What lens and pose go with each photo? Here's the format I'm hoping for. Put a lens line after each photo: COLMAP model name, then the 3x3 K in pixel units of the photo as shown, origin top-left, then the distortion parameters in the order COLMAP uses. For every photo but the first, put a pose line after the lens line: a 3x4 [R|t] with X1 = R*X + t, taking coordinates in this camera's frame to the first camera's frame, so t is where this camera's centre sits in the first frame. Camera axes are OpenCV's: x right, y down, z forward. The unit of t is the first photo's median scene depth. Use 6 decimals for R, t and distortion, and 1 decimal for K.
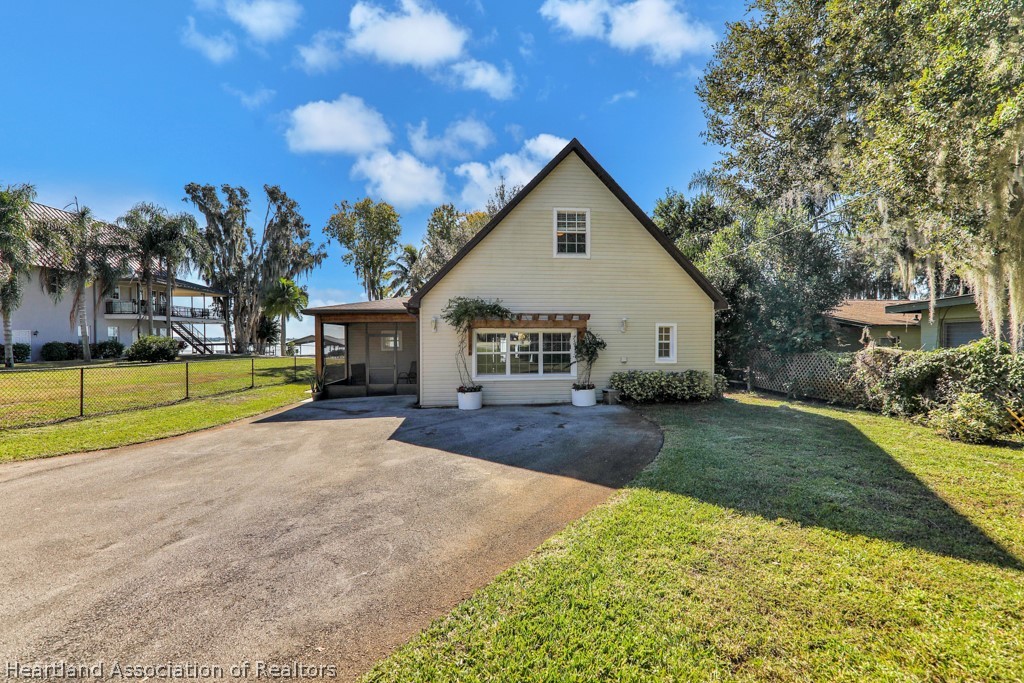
lens RADIAL K [[401.6, 0, 506.9], [0, 401.6, 342.1], [0, 0, 1]] dist [0.011248, -0.000316]
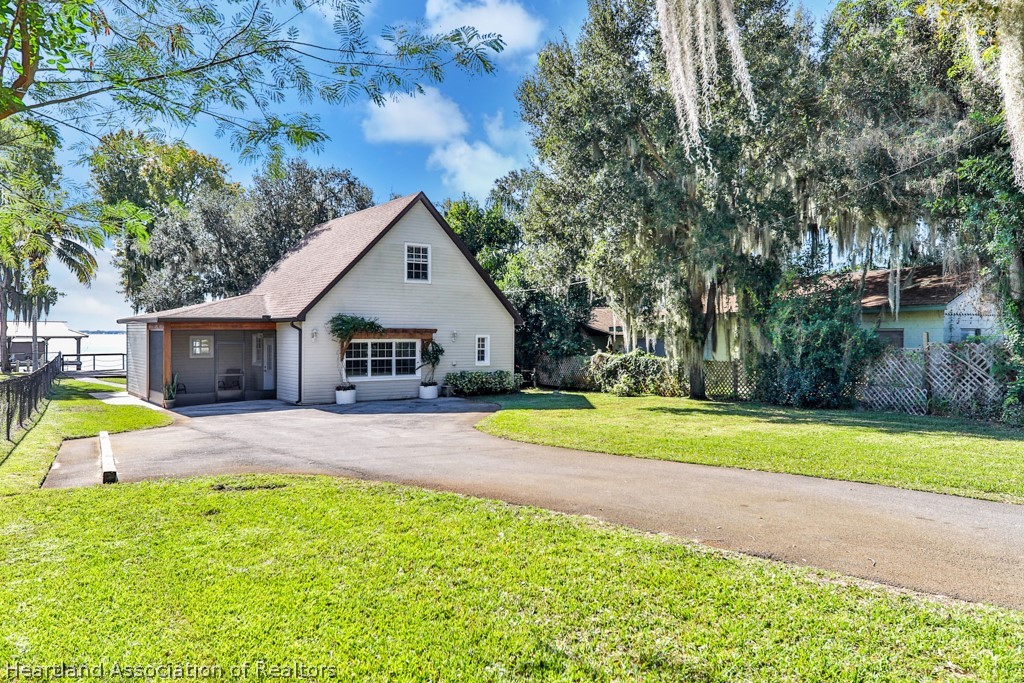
lens RADIAL K [[737.2, 0, 517.9], [0, 737.2, 336.9], [0, 0, 1]] dist [0.006407, 0.007370]
pose [[0.861080, 0.006905, 0.508423, -0.742832], [-0.004840, 0.999974, -0.005384, -0.029096], [-0.508447, 0.002175, 0.861091, -1.152115]]
